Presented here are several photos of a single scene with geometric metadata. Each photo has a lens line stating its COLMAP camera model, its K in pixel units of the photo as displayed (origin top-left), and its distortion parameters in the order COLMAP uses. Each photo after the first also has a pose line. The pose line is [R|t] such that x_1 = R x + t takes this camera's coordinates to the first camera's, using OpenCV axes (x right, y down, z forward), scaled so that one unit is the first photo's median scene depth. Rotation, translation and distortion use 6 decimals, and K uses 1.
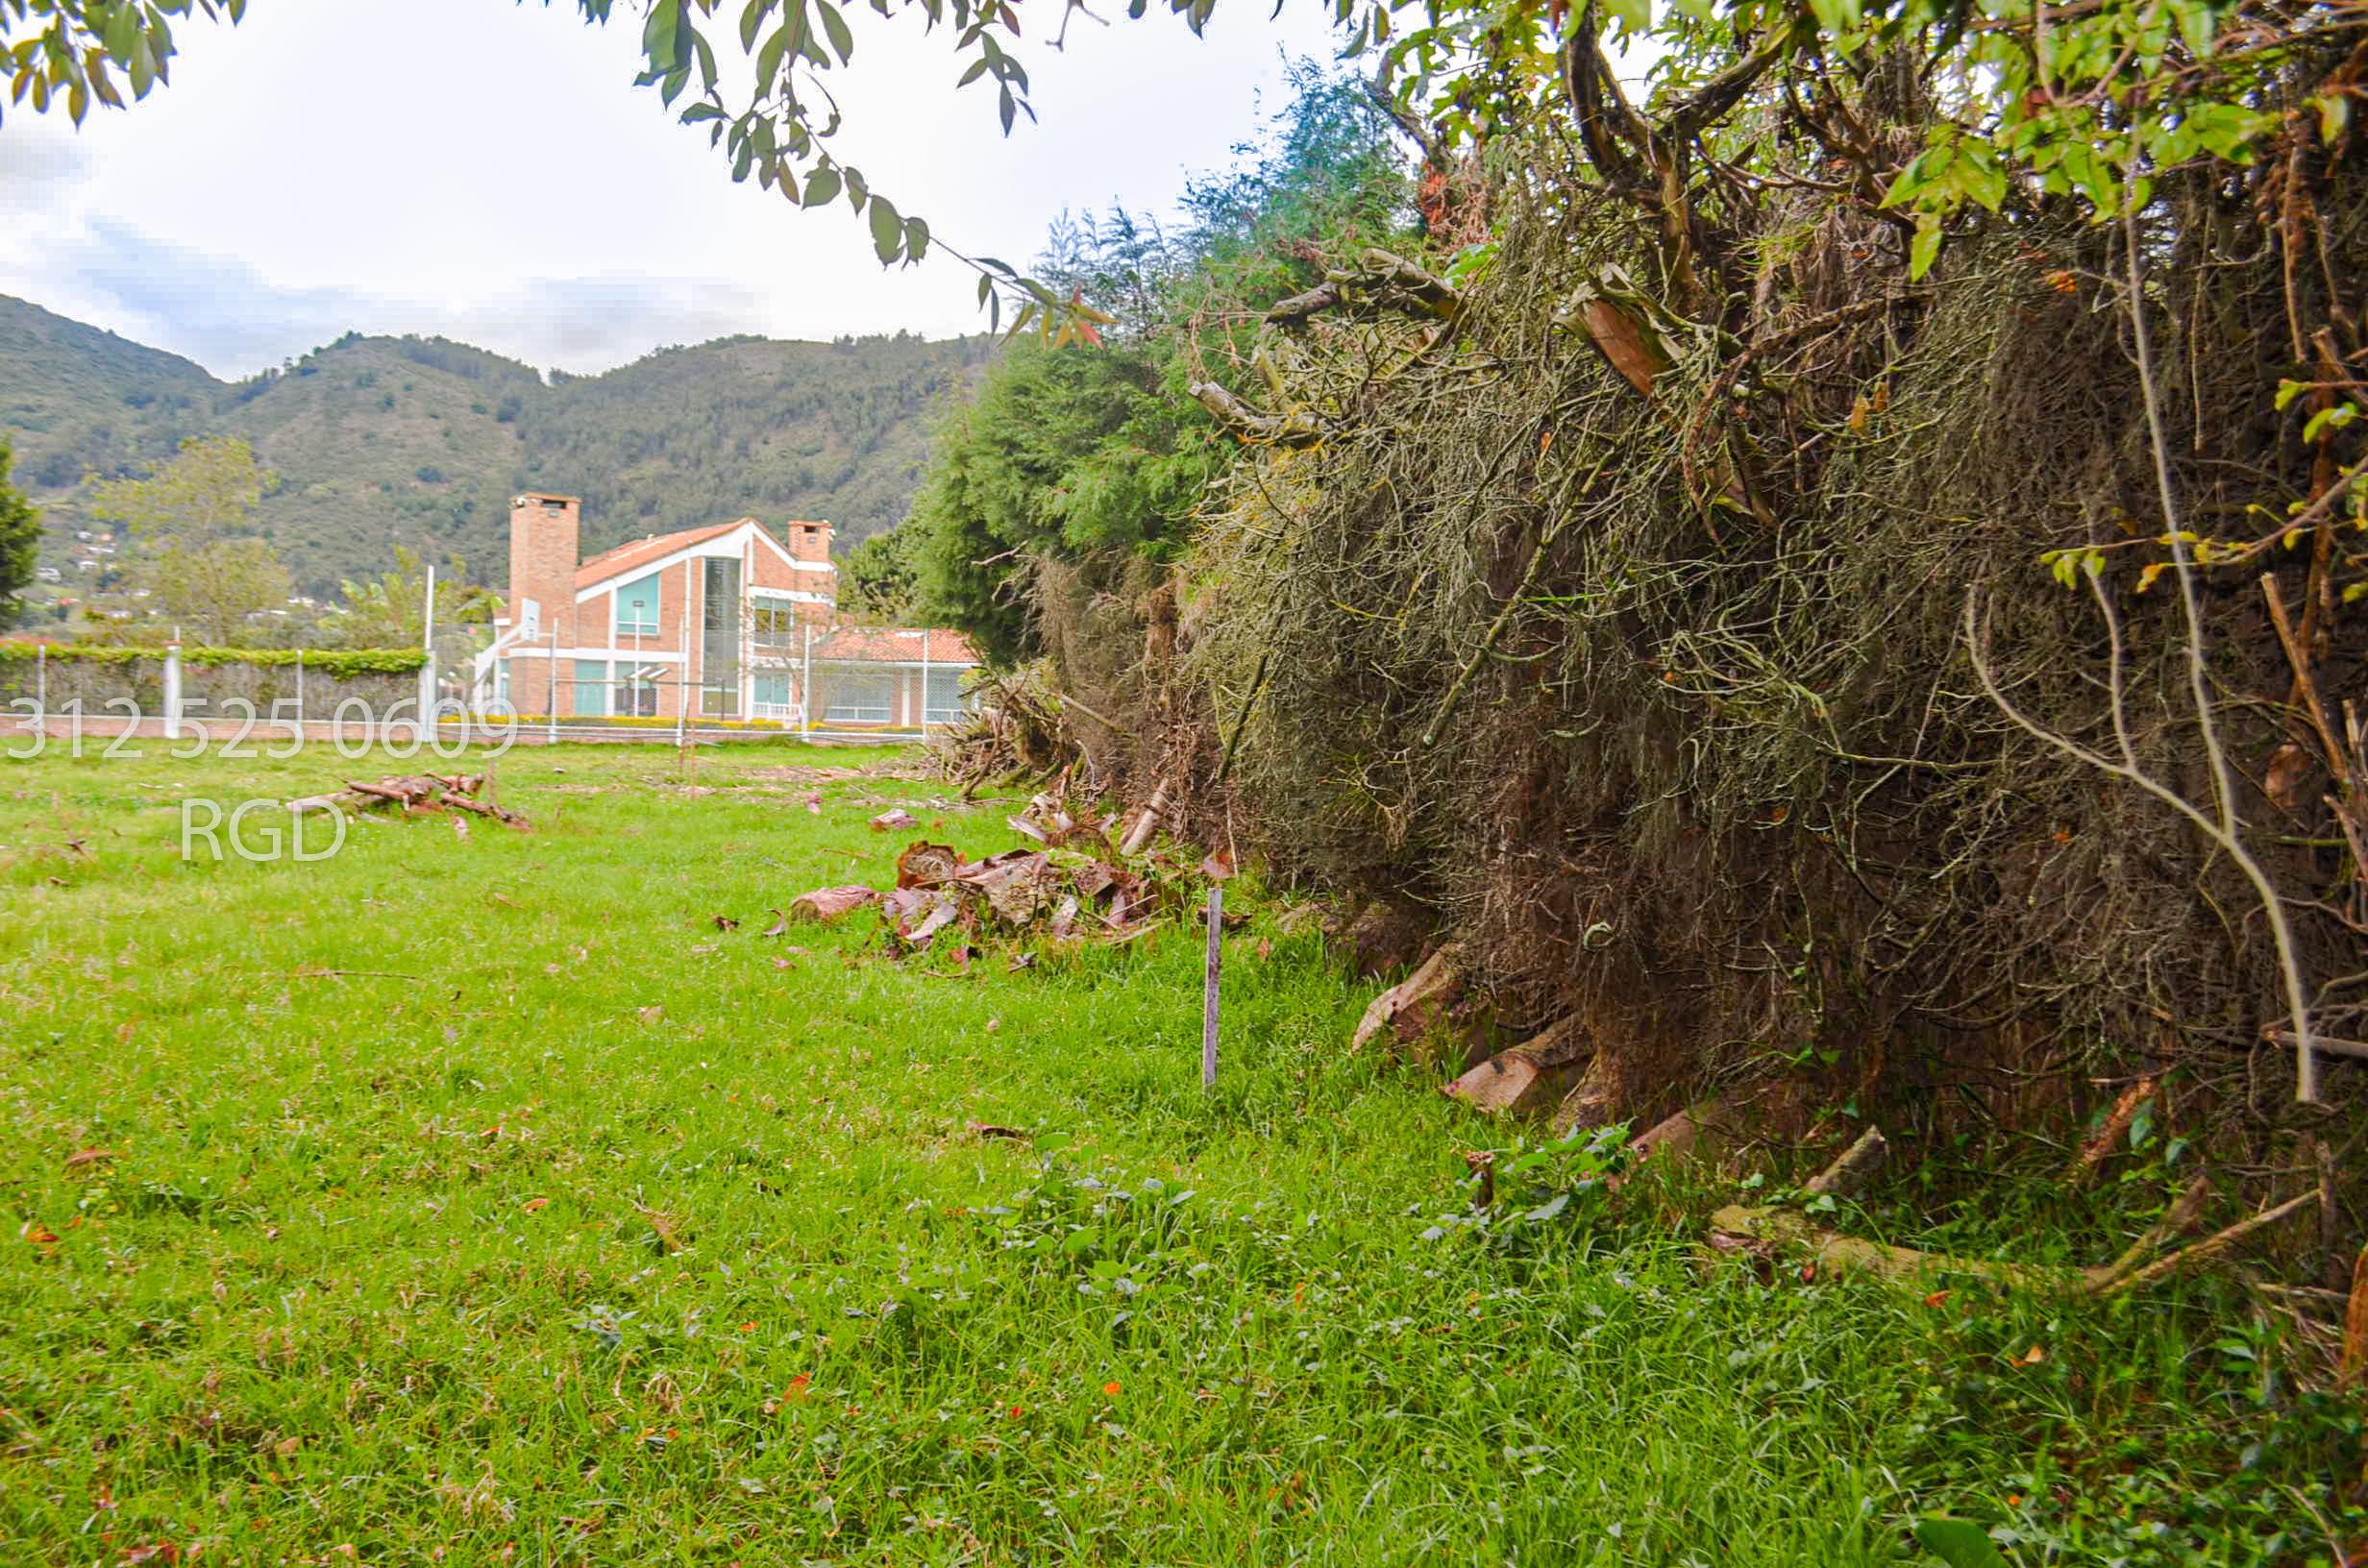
lens RADIAL K [[1998.3, 0, 1187.9], [0, 1998.3, 791.3], [0, 0, 1]] dist [-0.018106, 0.001765]
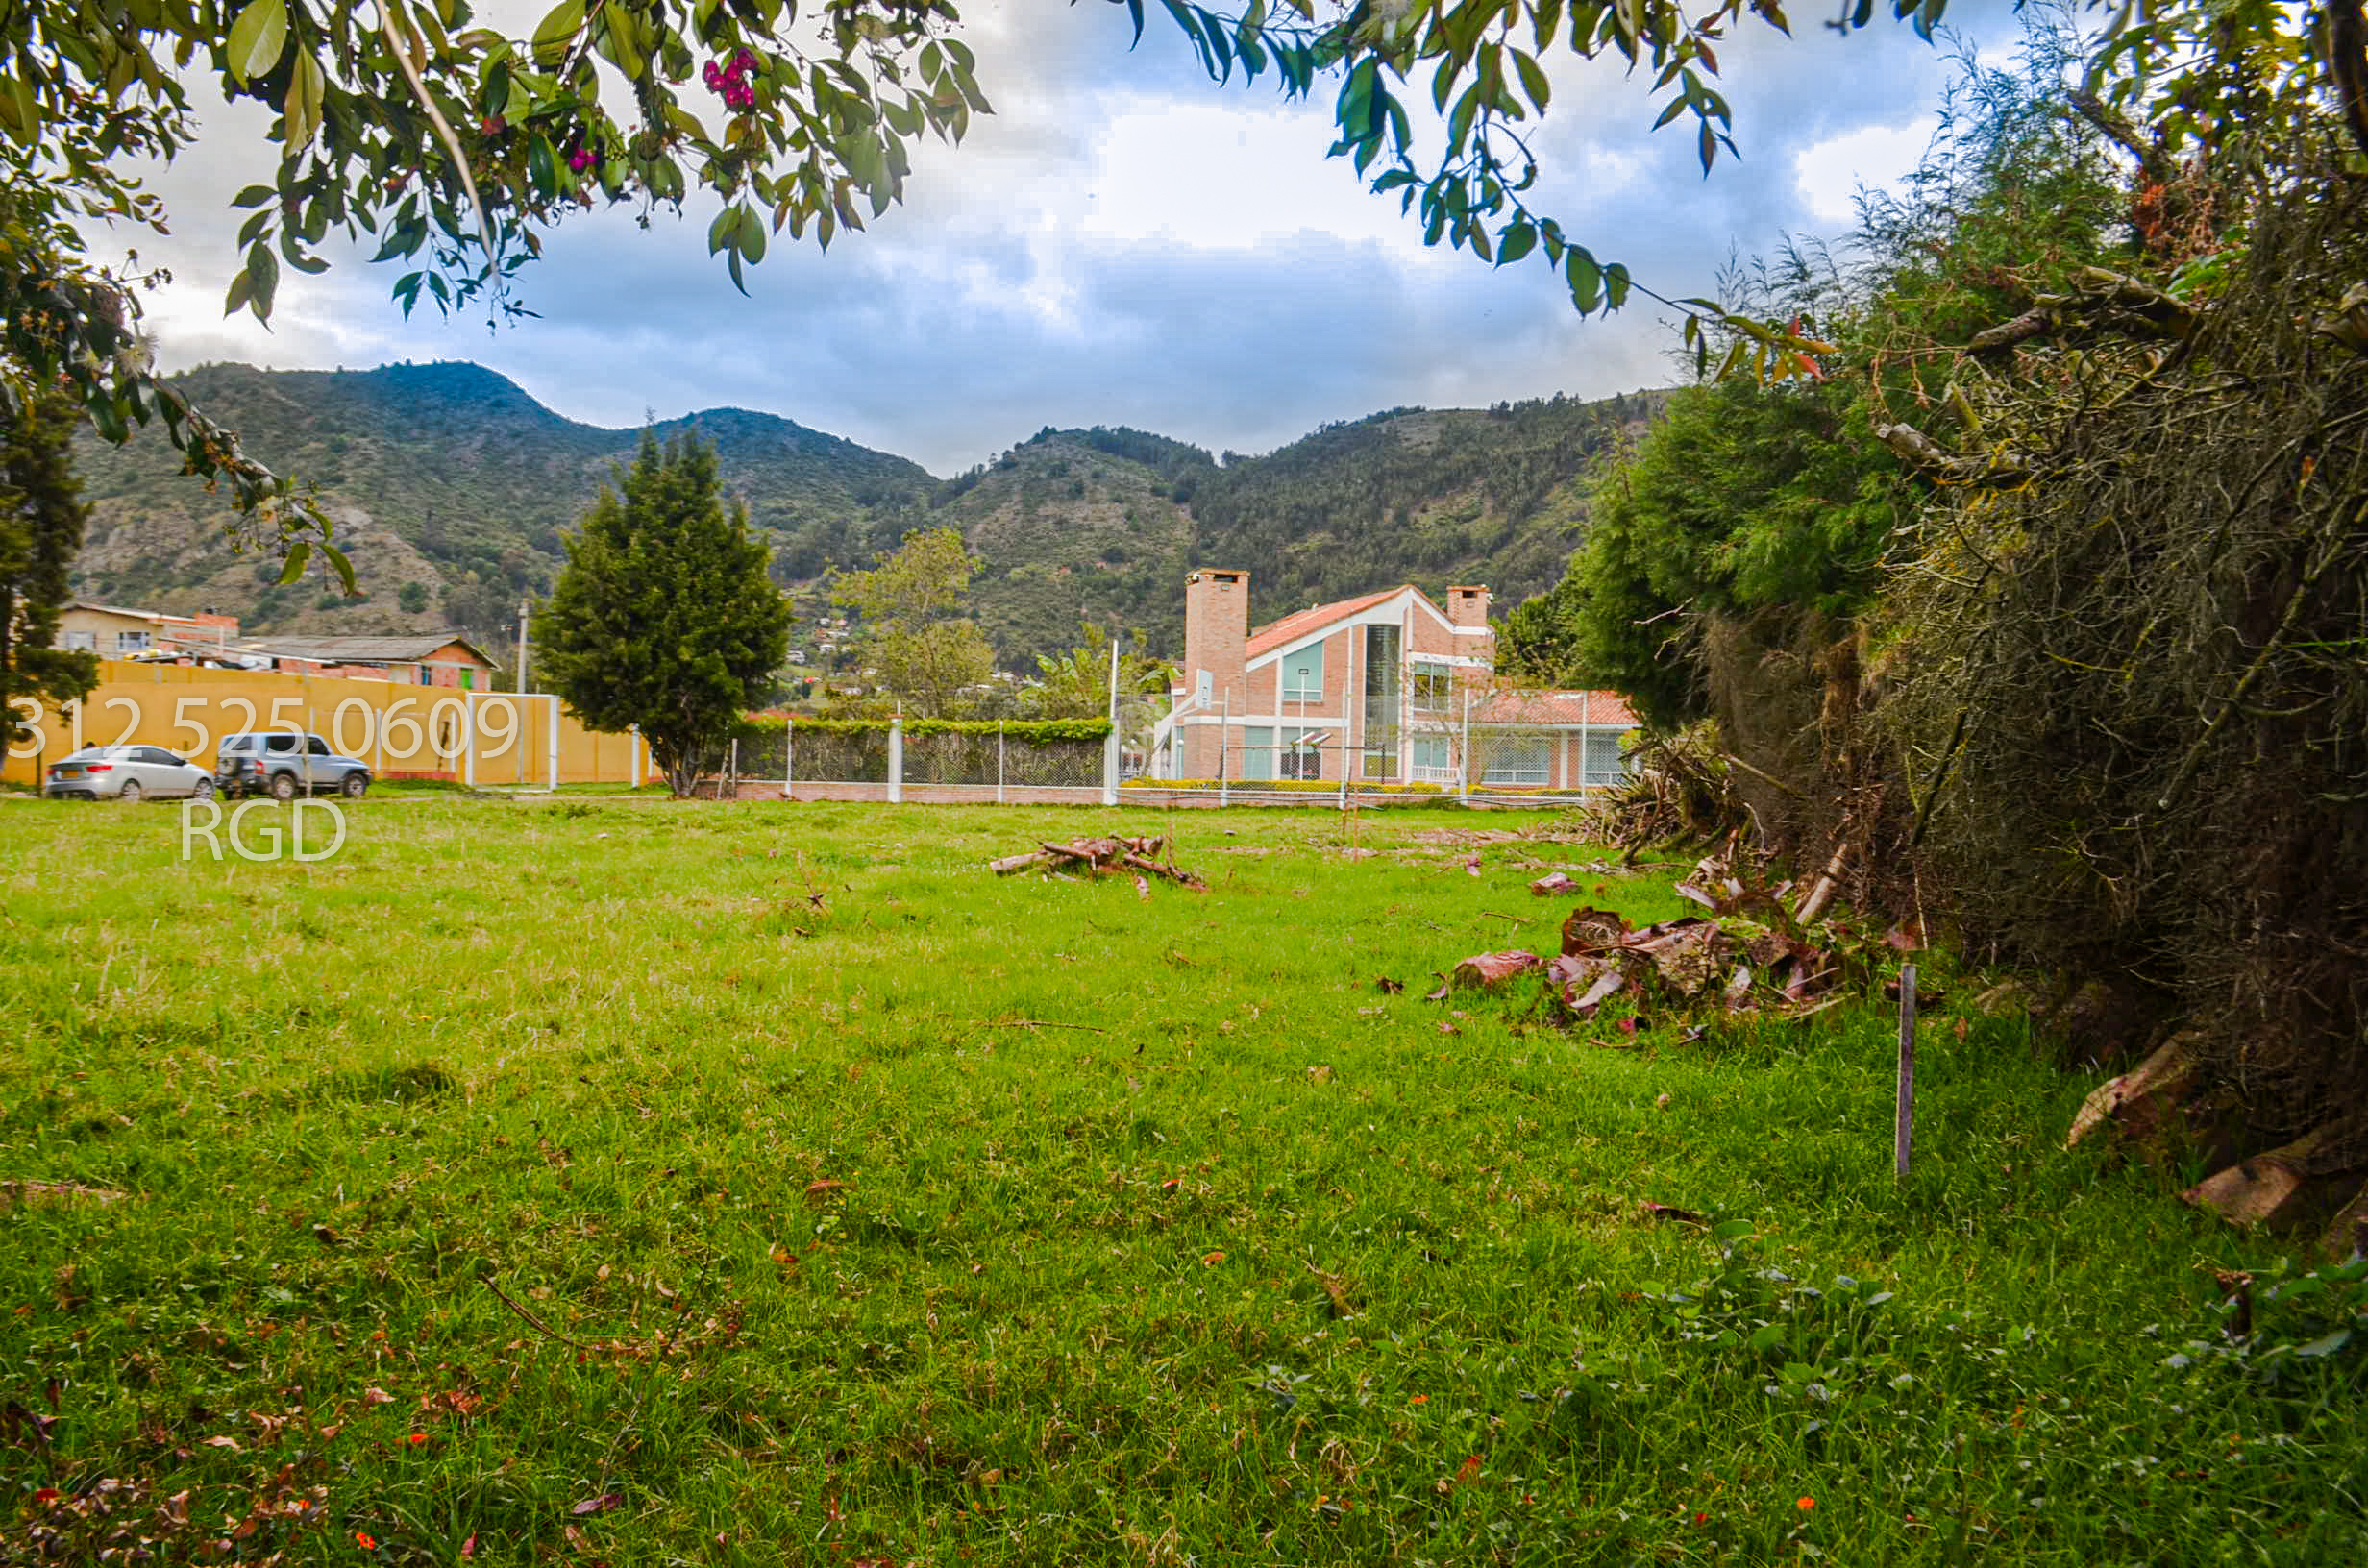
lens RADIAL K [[1998.3, 0, 1193.6], [0, 1998.3, 798.2], [0, 0, 1]] dist [-0.018106, 0.001765]
pose [[0.948325, -0.002677, -0.317289, -0.007995], [-0.006145, 0.999622, -0.026799, -0.001680], [0.317241, 0.027364, 0.947950, 0.011959]]
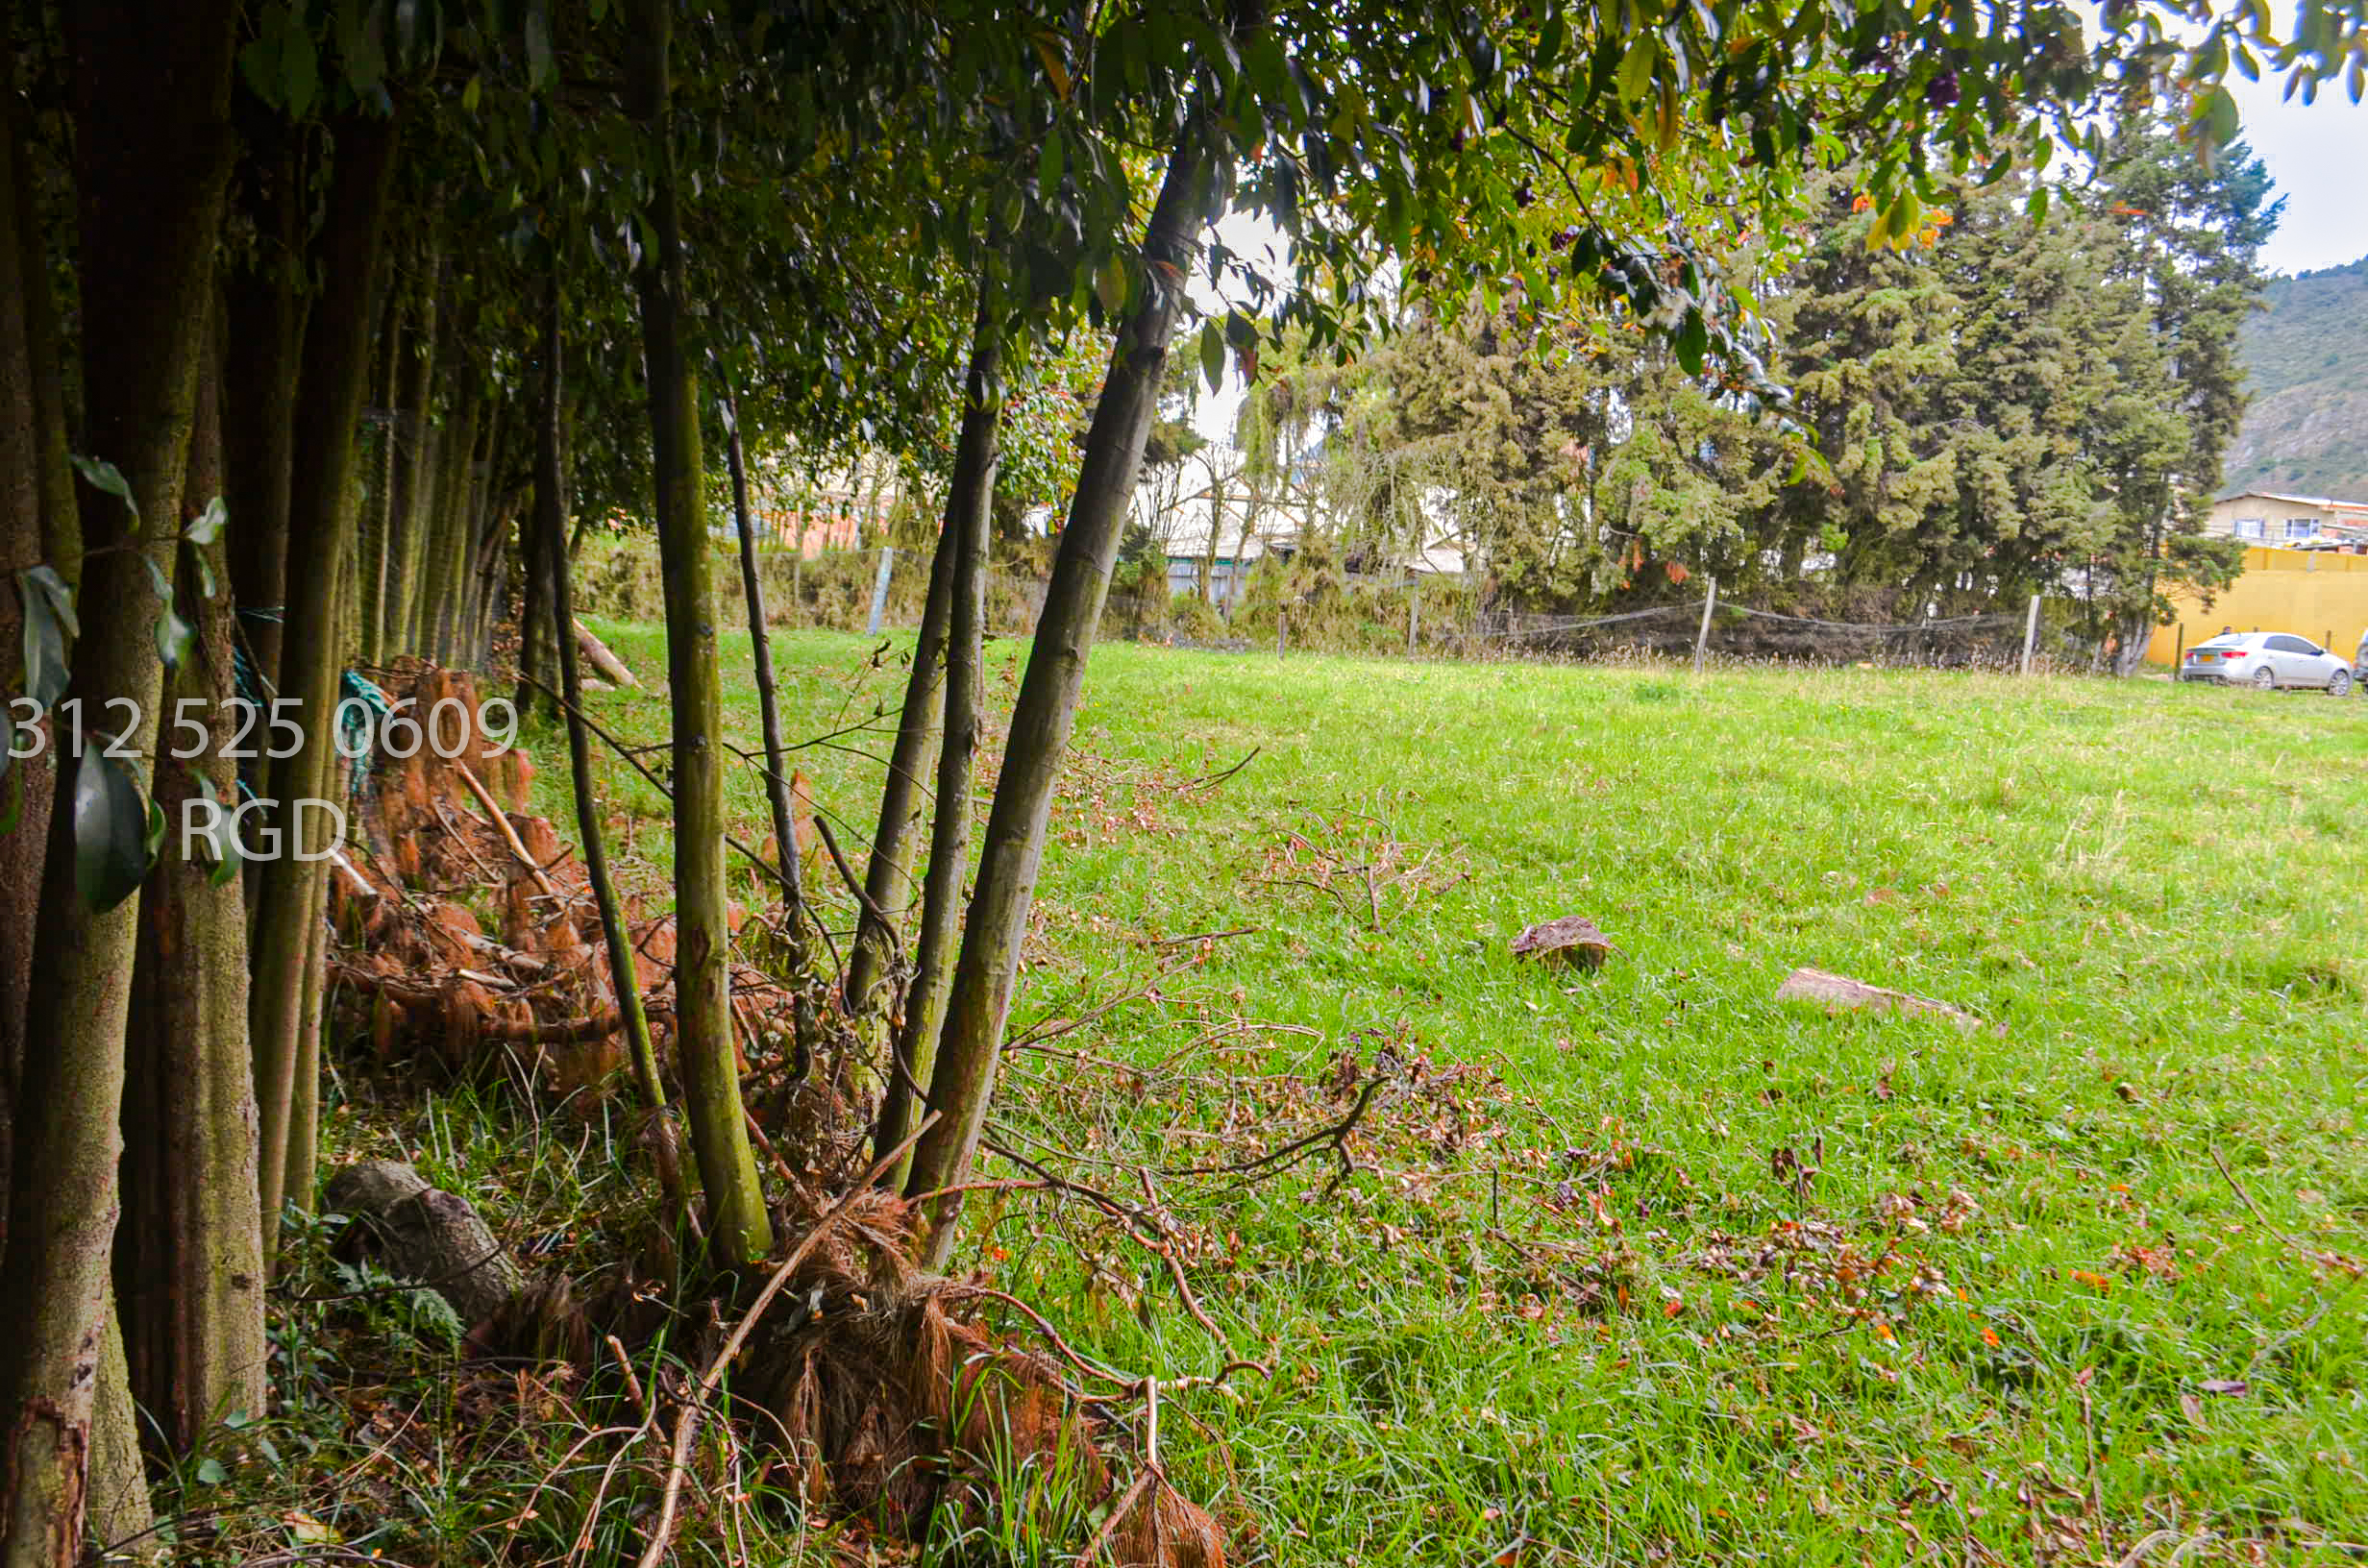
lens RADIAL K [[1998.3, 0, 1194.0], [0, 1998.3, 798.5], [0, 0, 1]] dist [-0.018106, 0.001765]
pose [[0.246089, 0.095008, -0.964580, 0.115075], [-0.081859, 0.993666, 0.076988, -0.002356], [0.965784, 0.060014, 0.252307, 0.062091]]
